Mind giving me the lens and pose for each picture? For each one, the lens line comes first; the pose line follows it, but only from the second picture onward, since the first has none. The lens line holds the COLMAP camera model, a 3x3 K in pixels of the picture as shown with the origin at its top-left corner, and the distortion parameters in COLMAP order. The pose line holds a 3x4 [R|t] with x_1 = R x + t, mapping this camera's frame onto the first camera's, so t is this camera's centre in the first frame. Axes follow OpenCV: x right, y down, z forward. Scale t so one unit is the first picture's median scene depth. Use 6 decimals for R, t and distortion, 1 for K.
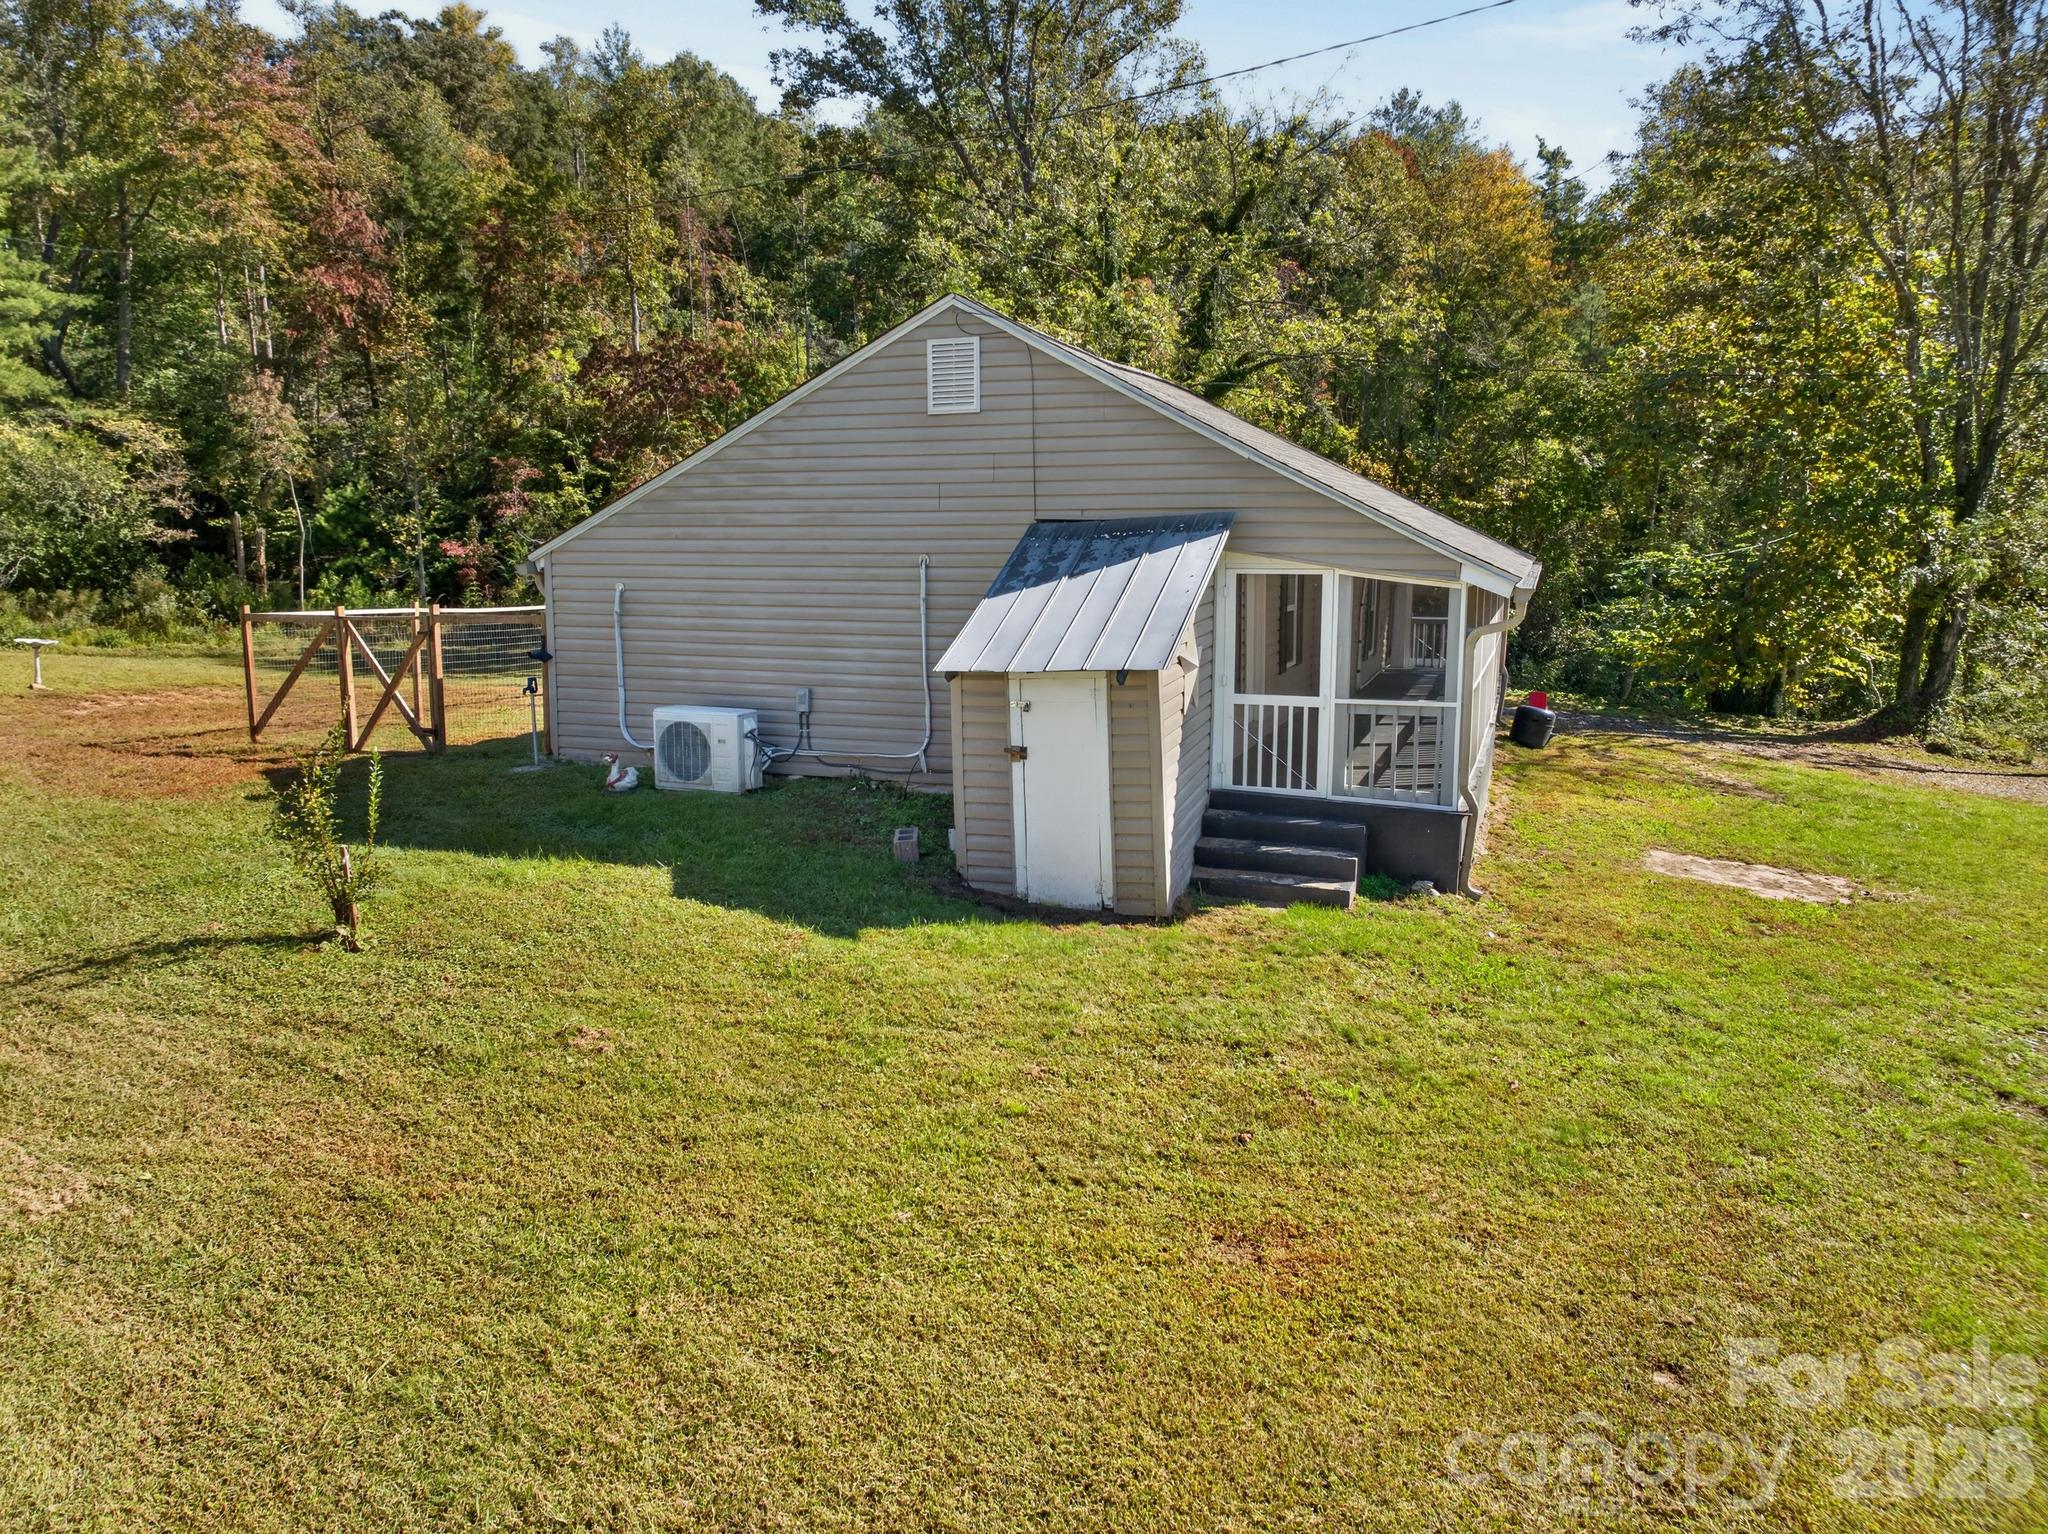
lens RADIAL K [[1402.4, 0, 1011.3], [0, 1402.4, 767.2], [0, 0, 1]] dist [-0.000285, 0.000927]
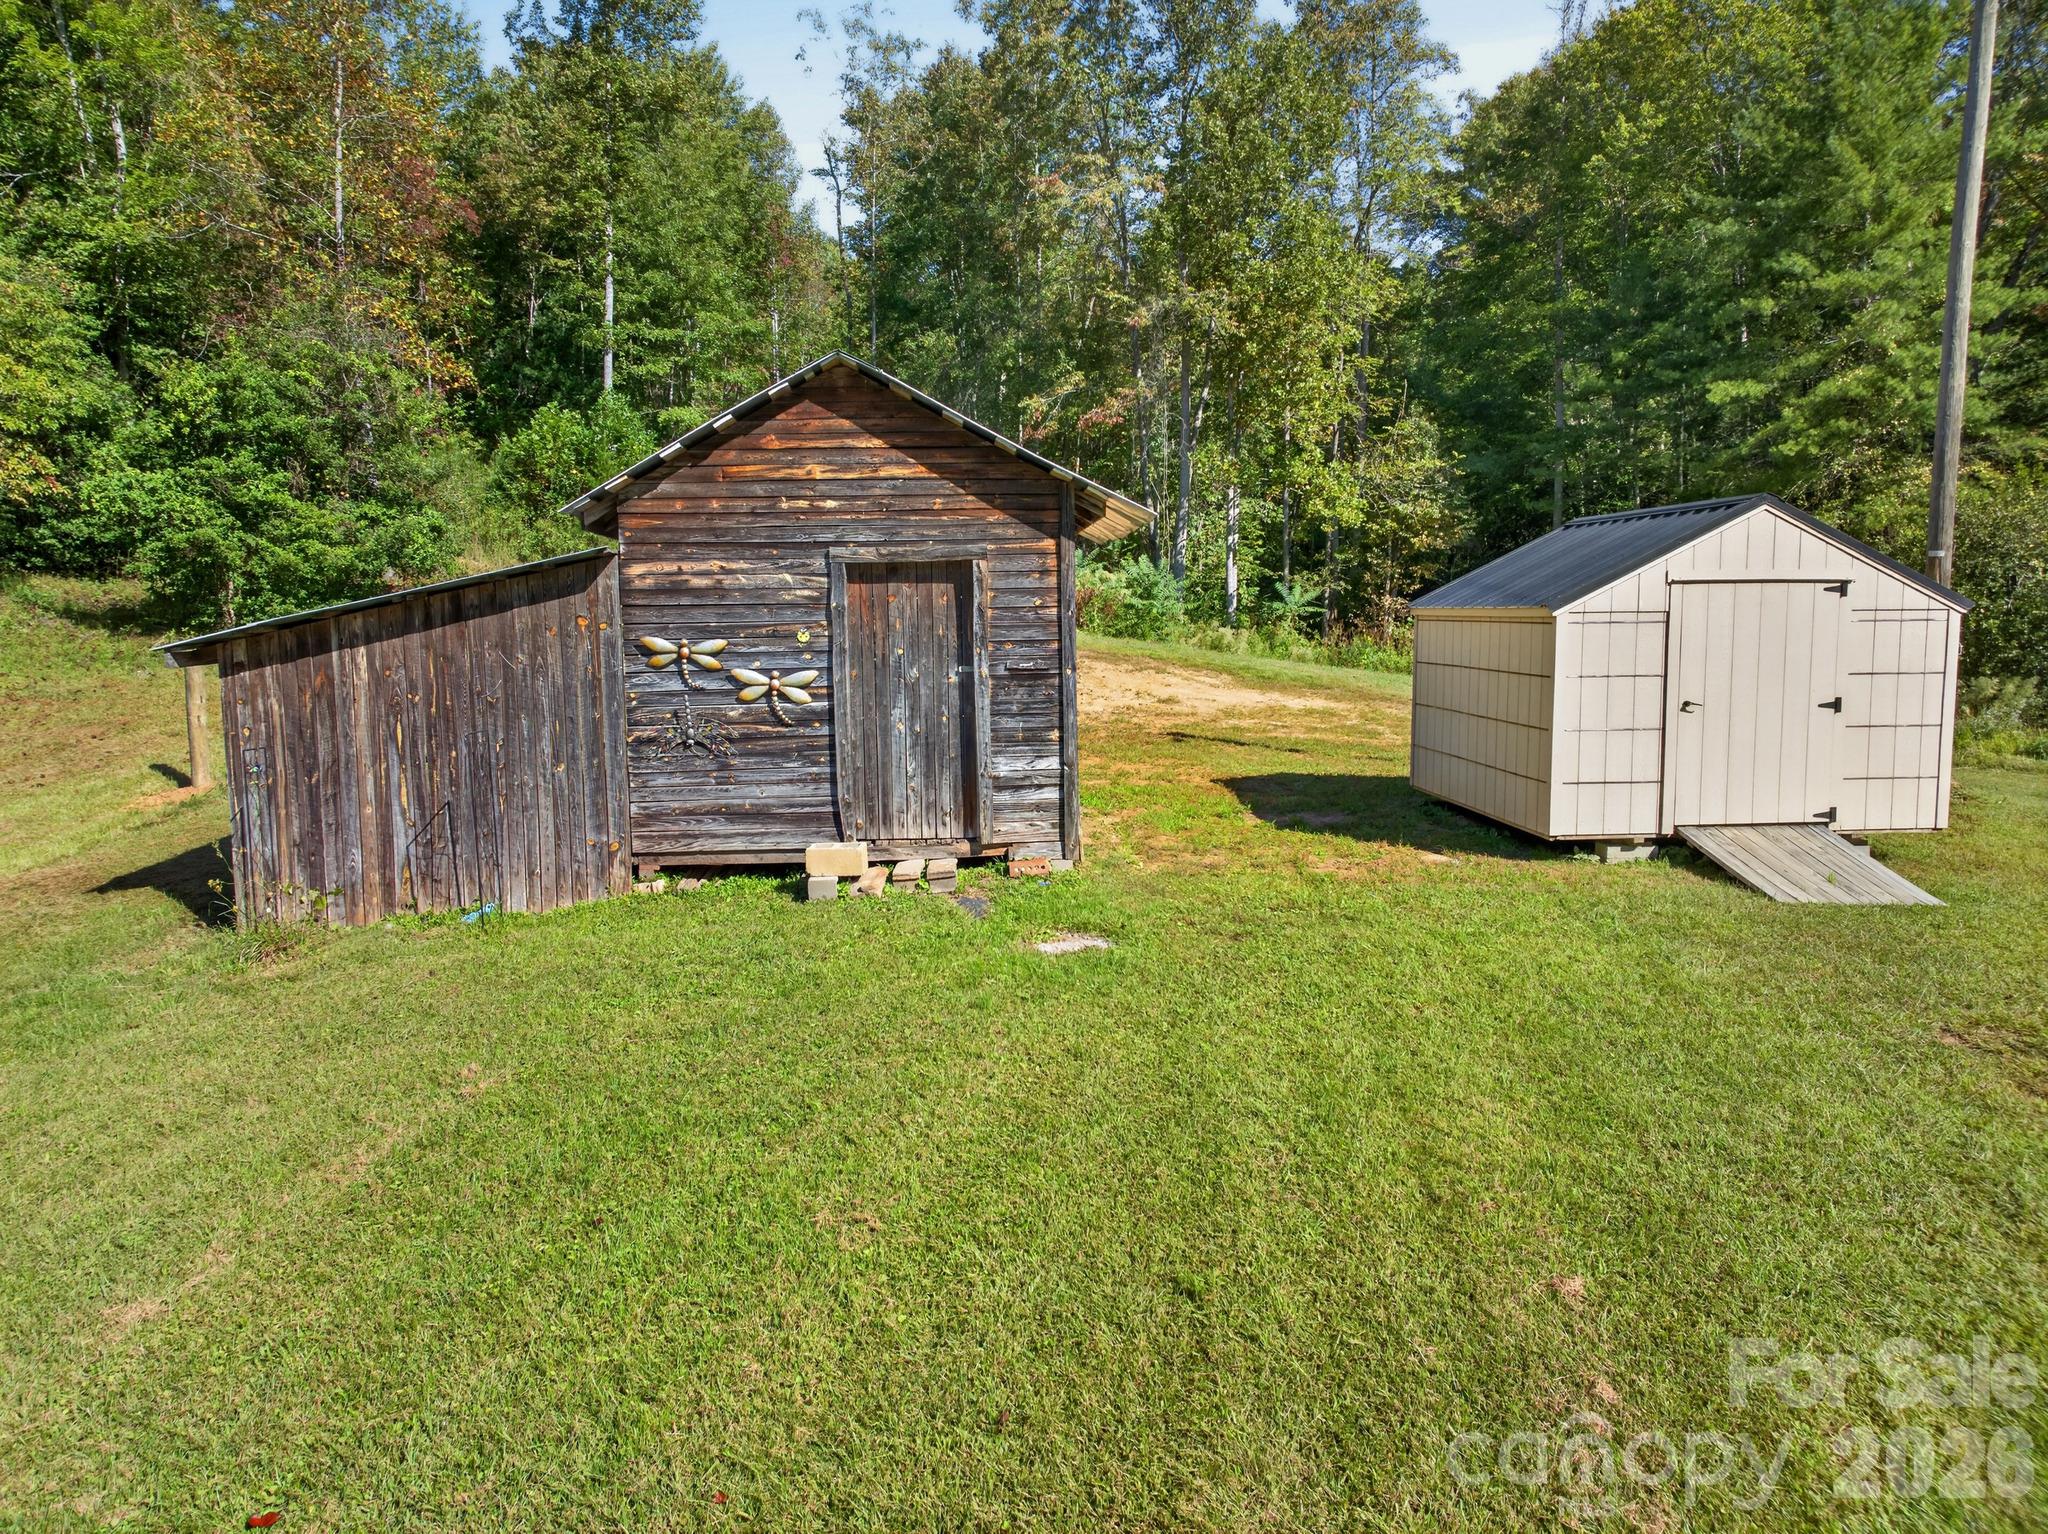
lens RADIAL K [[1394.3, 0, 1024.4], [0, 1394.3, 778.2], [0, 0, 1]] dist [-0.020899, 0.005294]
pose [[0.458577, 0.091155, -0.883967, -0.405188], [-0.128153, 0.991111, 0.035721, -0.053504], [0.879365, 0.096902, 0.466183, 0.338841]]
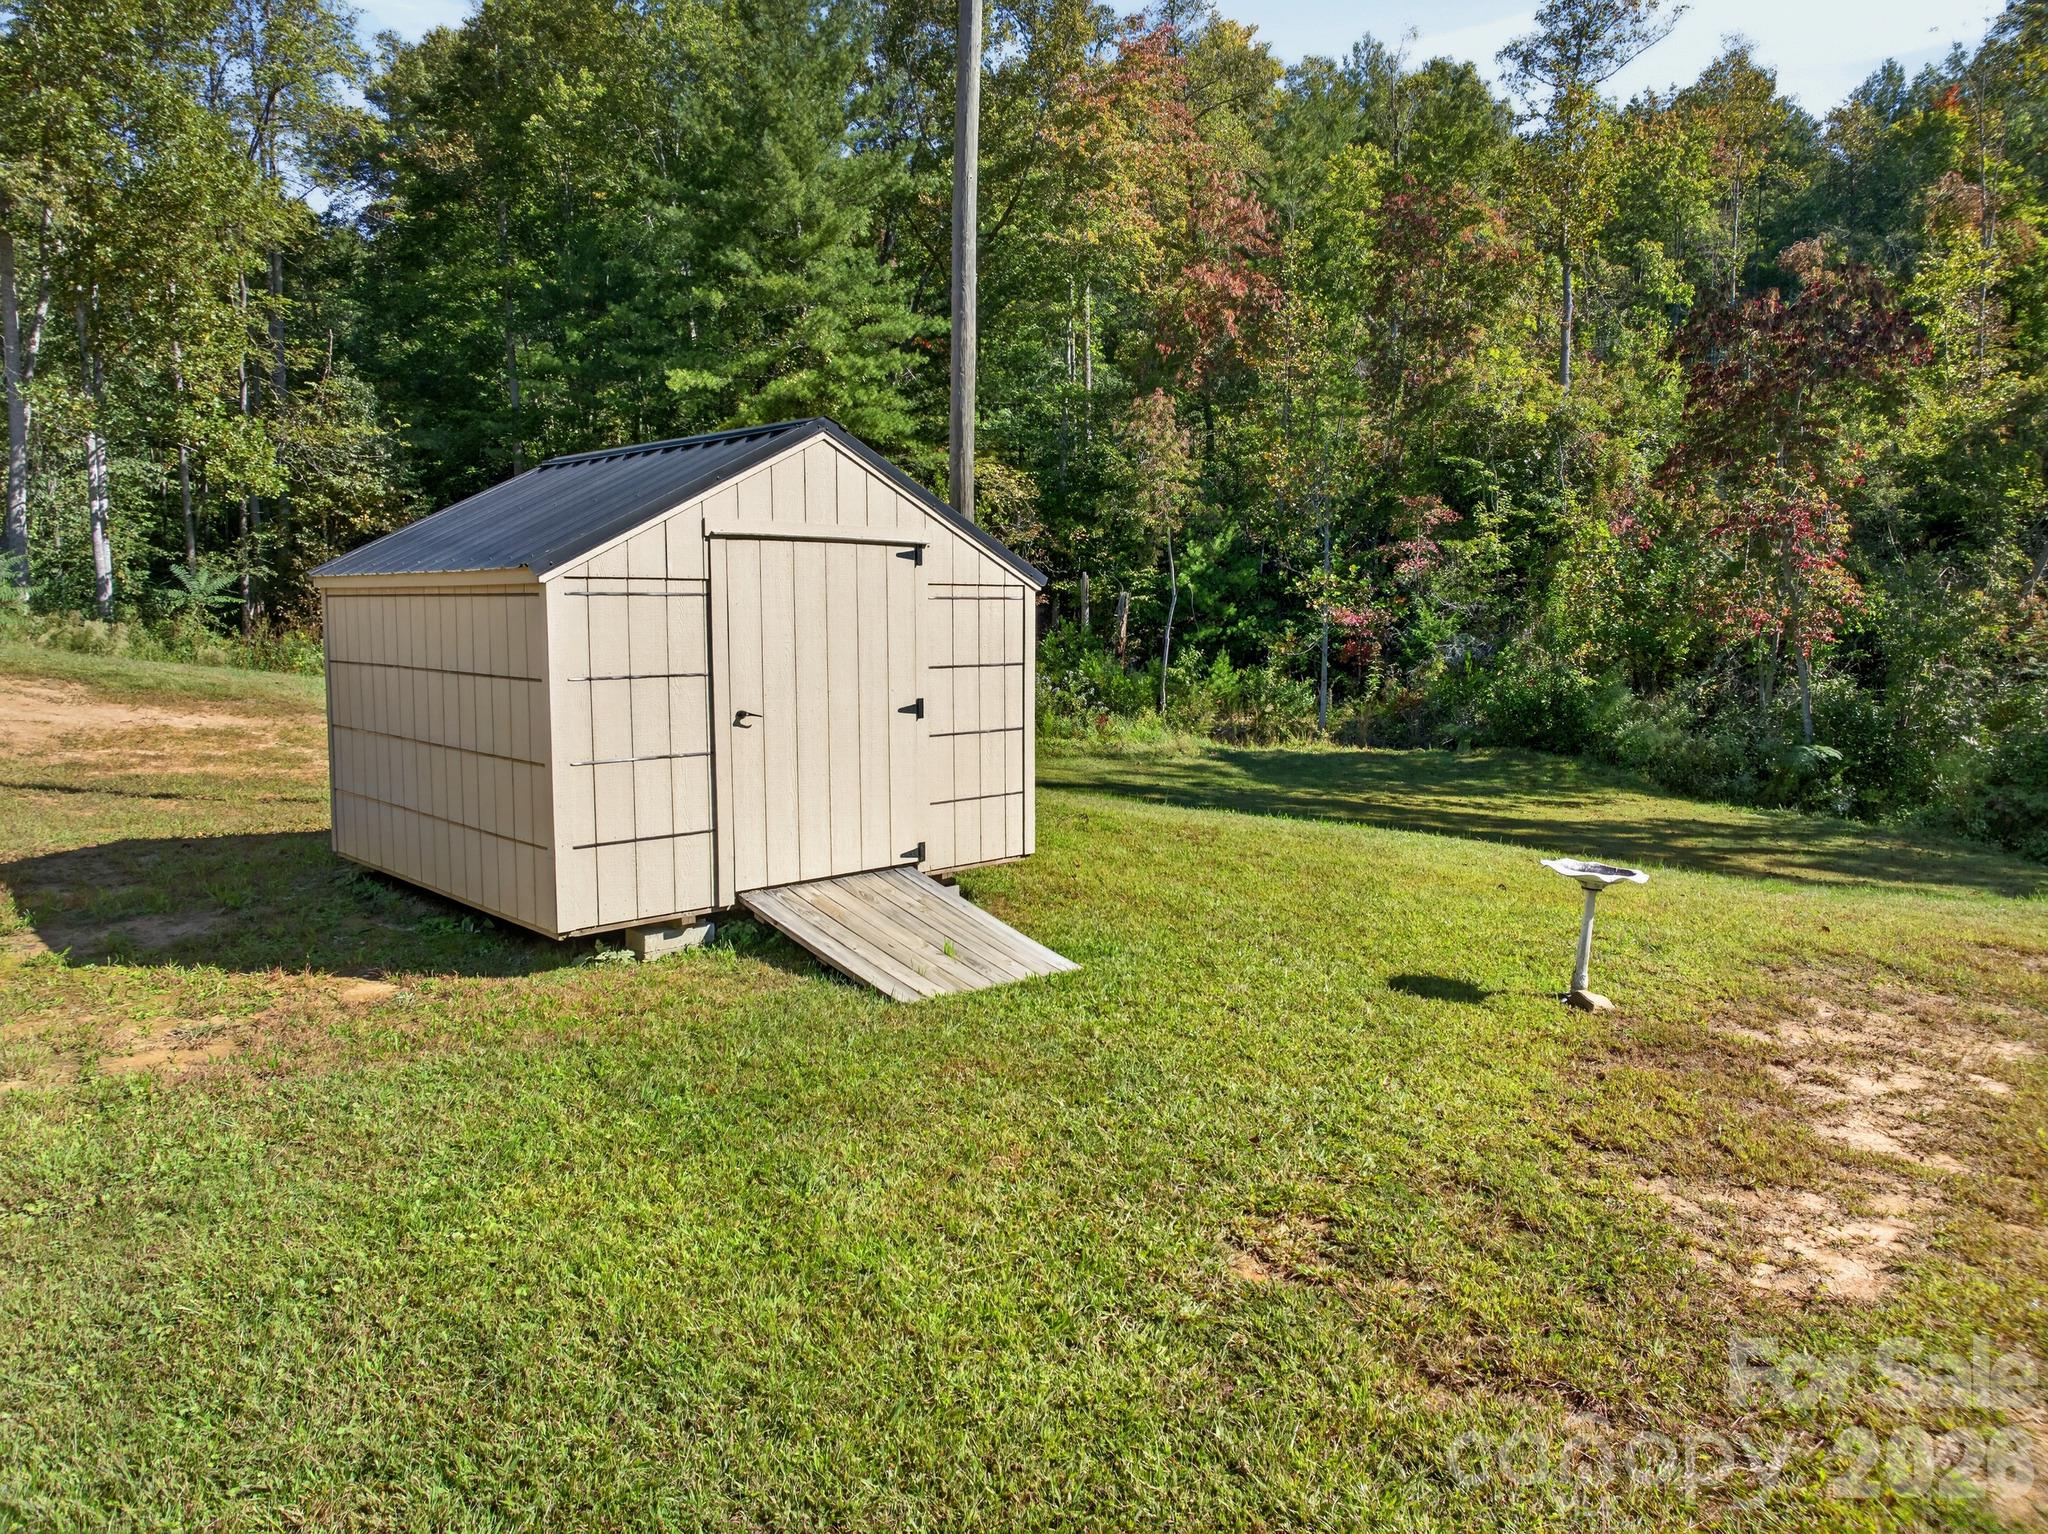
lens RADIAL K [[1402.4, 0, 1011.3], [0, 1402.4, 767.2], [0, 0, 1]] dist [-0.000285, 0.000927]
pose [[0.921815, 0.035777, -0.385976, -0.501624], [-0.054970, 0.997734, -0.038802, -0.065046], [0.383713, 0.056986, 0.921692, 0.440879]]
